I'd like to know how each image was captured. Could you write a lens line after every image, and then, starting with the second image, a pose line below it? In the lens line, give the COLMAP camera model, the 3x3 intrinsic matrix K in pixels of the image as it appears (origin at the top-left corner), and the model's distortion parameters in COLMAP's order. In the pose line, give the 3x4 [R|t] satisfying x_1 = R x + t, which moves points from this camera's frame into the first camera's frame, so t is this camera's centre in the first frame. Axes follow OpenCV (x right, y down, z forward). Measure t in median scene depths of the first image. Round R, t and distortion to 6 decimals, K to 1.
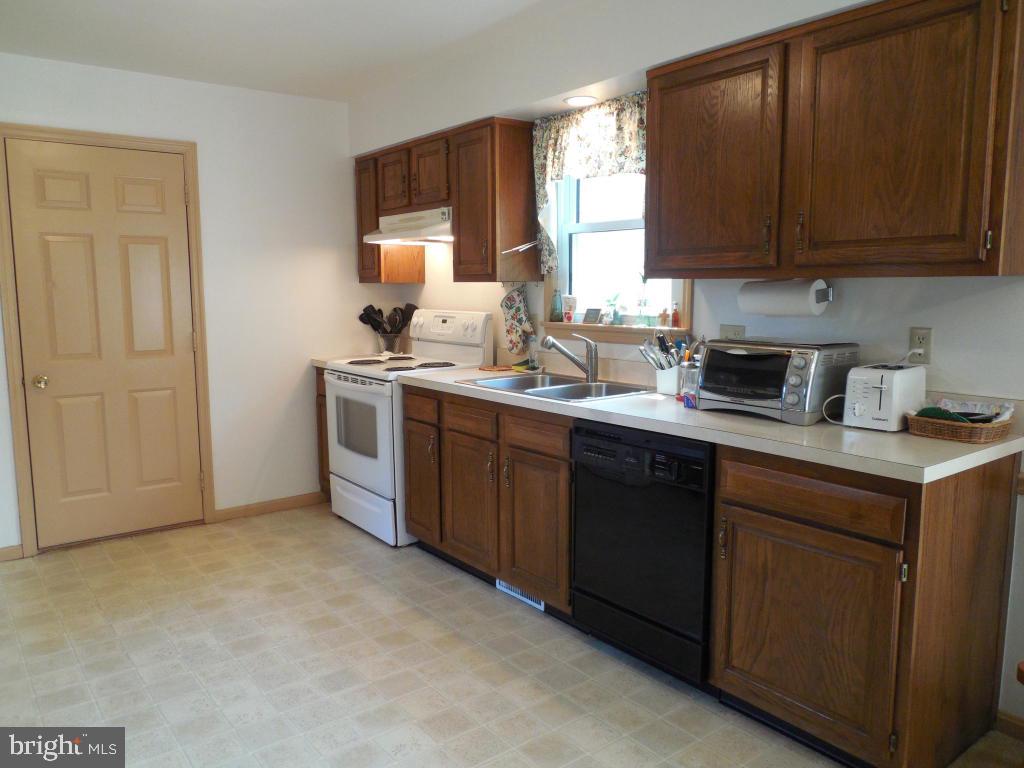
lens RADIAL K [[768.8, 0, 508.7], [0, 768.8, 378.5], [0, 0, 1]] dist [-0.001898, -0.004421]
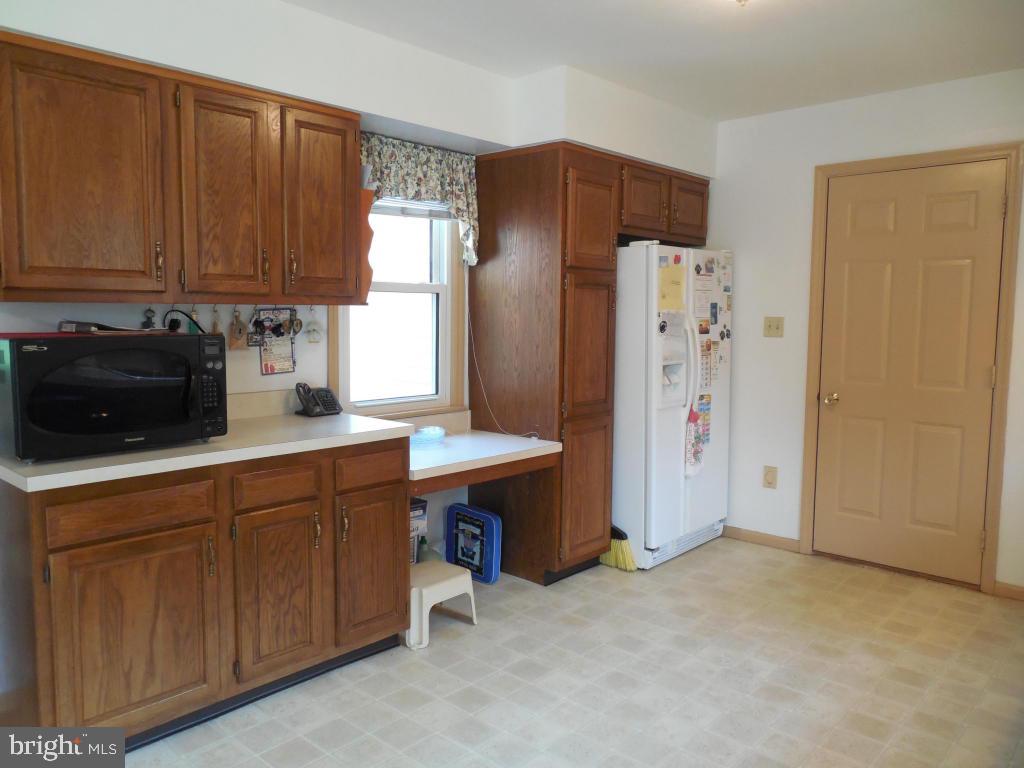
lens RADIAL K [[768.8, 0, 507.2], [0, 768.8, 382.3], [0, 0, 1]] dist [-0.001898, -0.004421]
pose [[0.175218, 0.099191, -0.979520, 0.398134], [-0.122662, 0.989359, 0.078246, -0.051563], [0.976859, 0.106440, 0.185520, 0.382081]]
